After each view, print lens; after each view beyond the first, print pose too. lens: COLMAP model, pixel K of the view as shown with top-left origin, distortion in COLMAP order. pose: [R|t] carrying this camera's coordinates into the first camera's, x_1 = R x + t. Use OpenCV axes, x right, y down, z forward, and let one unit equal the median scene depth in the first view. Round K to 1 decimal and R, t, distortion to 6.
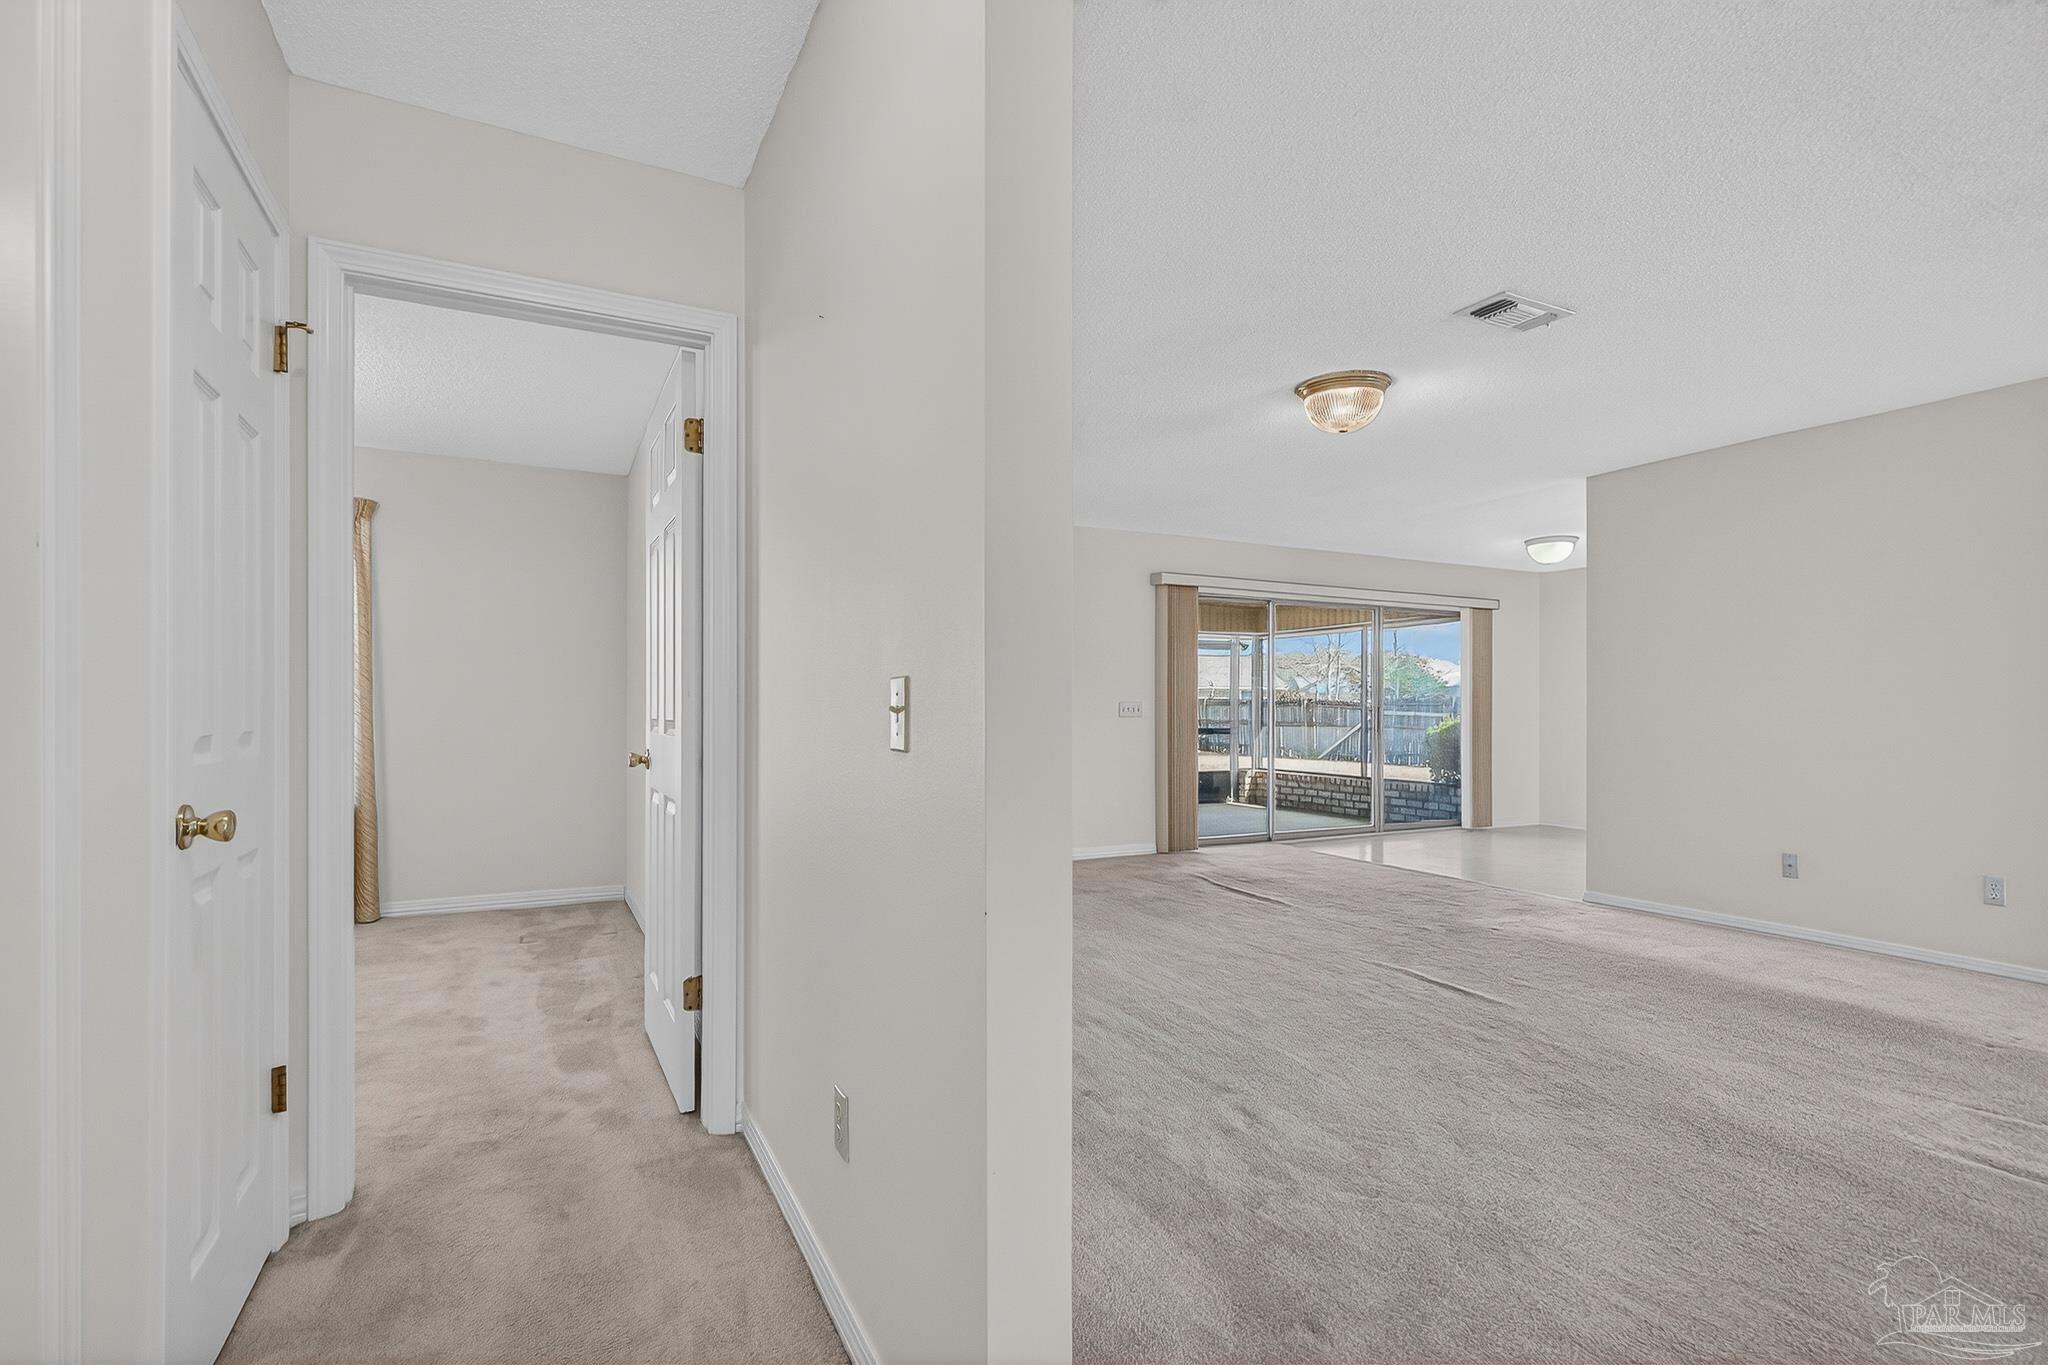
lens RADIAL K [[945.8, 0, 1023.9], [0, 945.8, 704.1], [0, 0, 1]] dist [-0.001503, -0.000144]
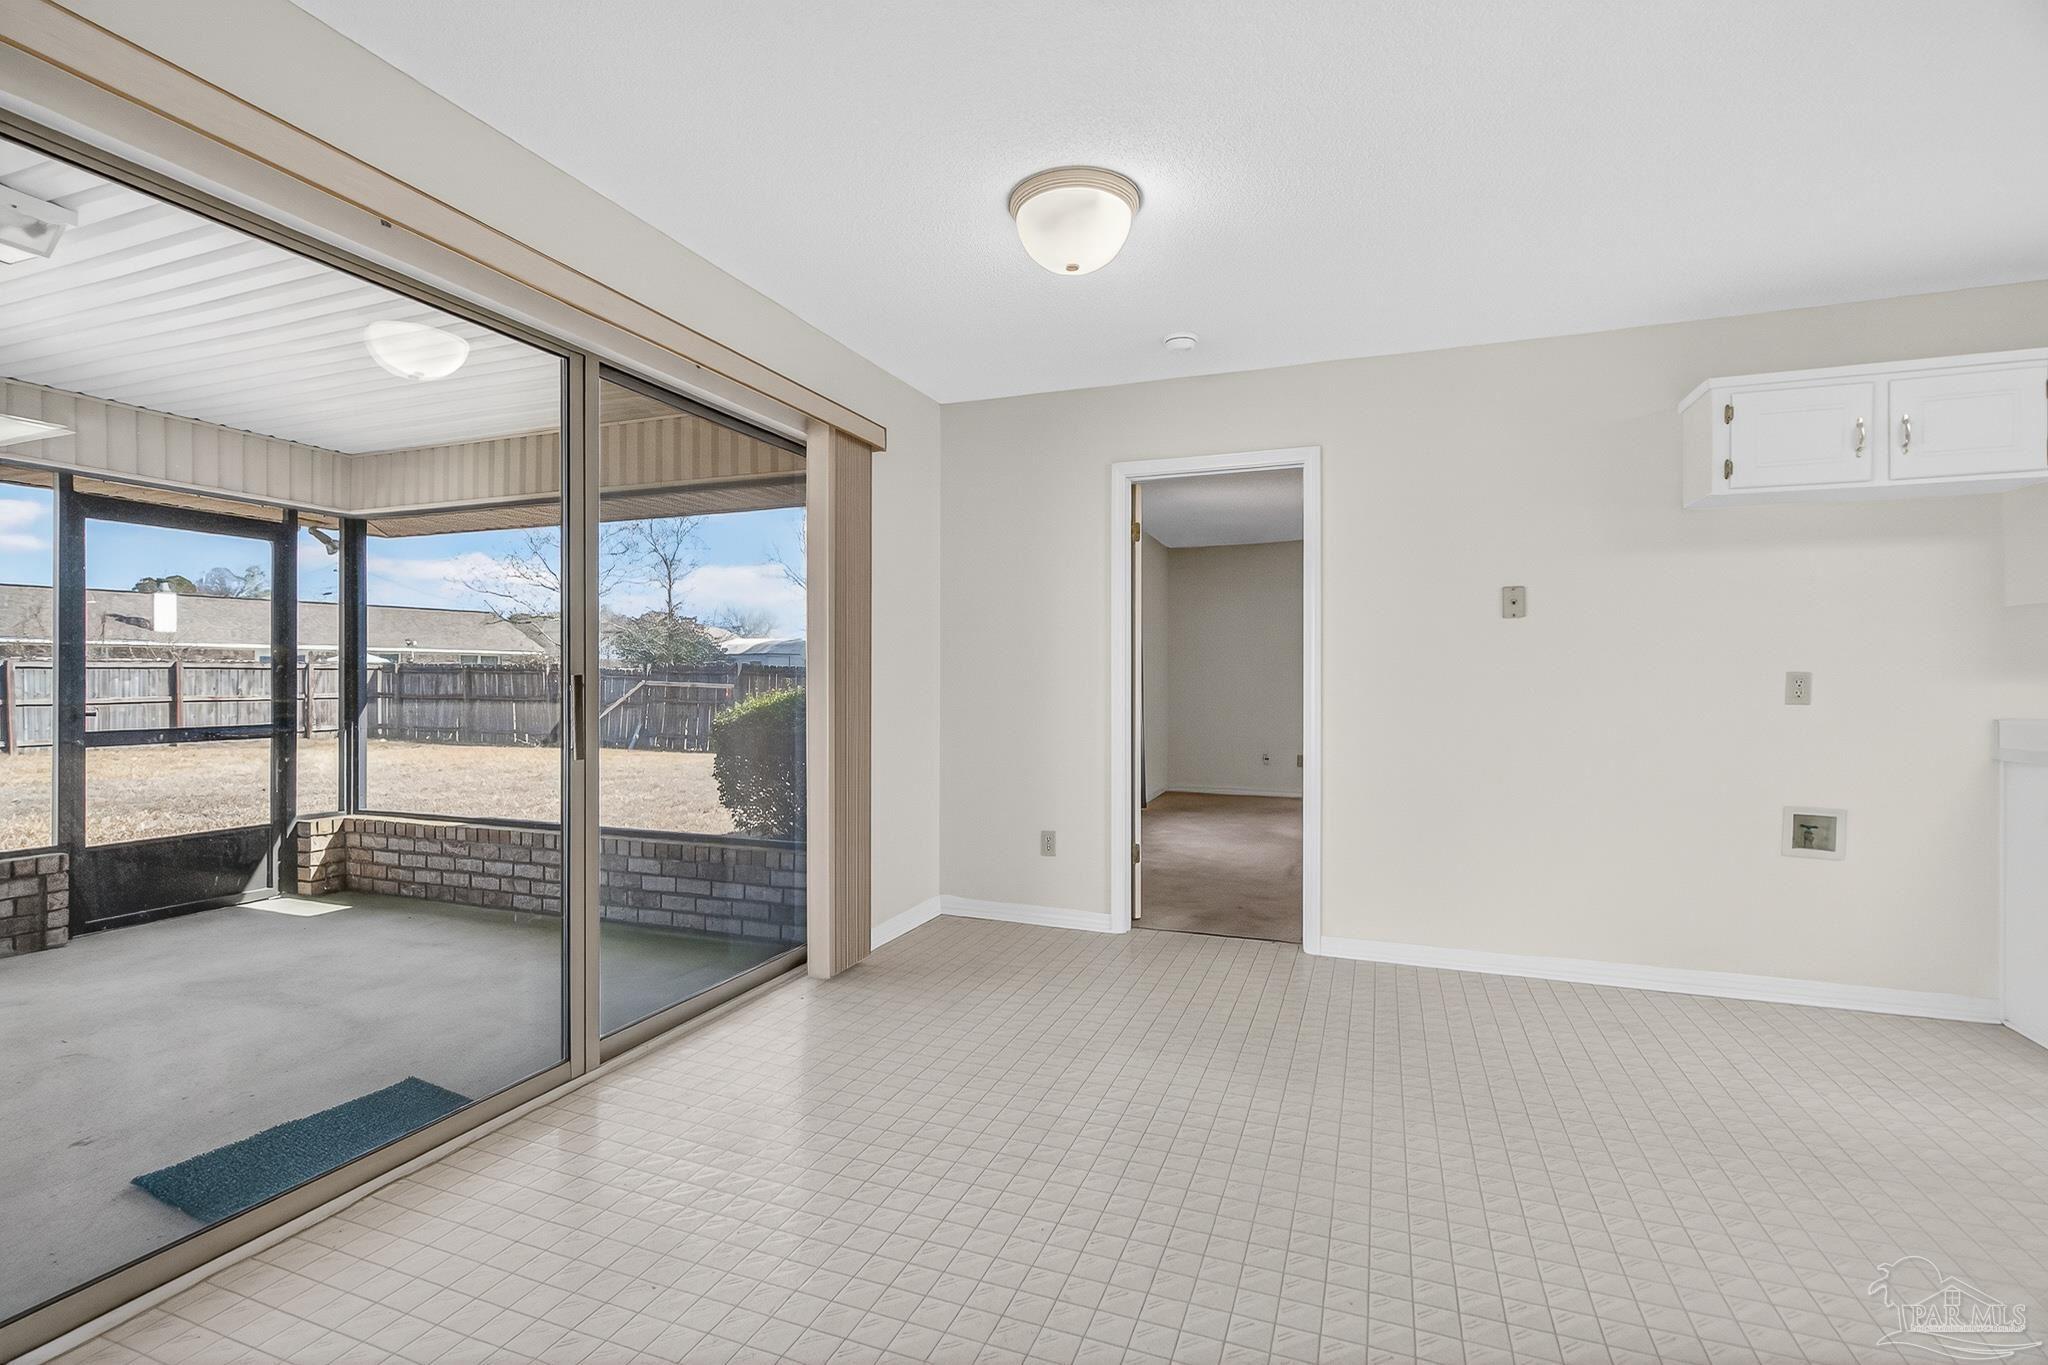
lens RADIAL K [[965.1, 0, 1024.0], [0, 965.1, 682.5], [0, 0, 1]] dist [0.001130, 0.000250]
pose [[0.748651, -0.004277, 0.662950, 0.200608], [-0.001265, 0.999968, 0.007880, 0.003149], [-0.662963, -0.006738, 0.748622, 0.489271]]
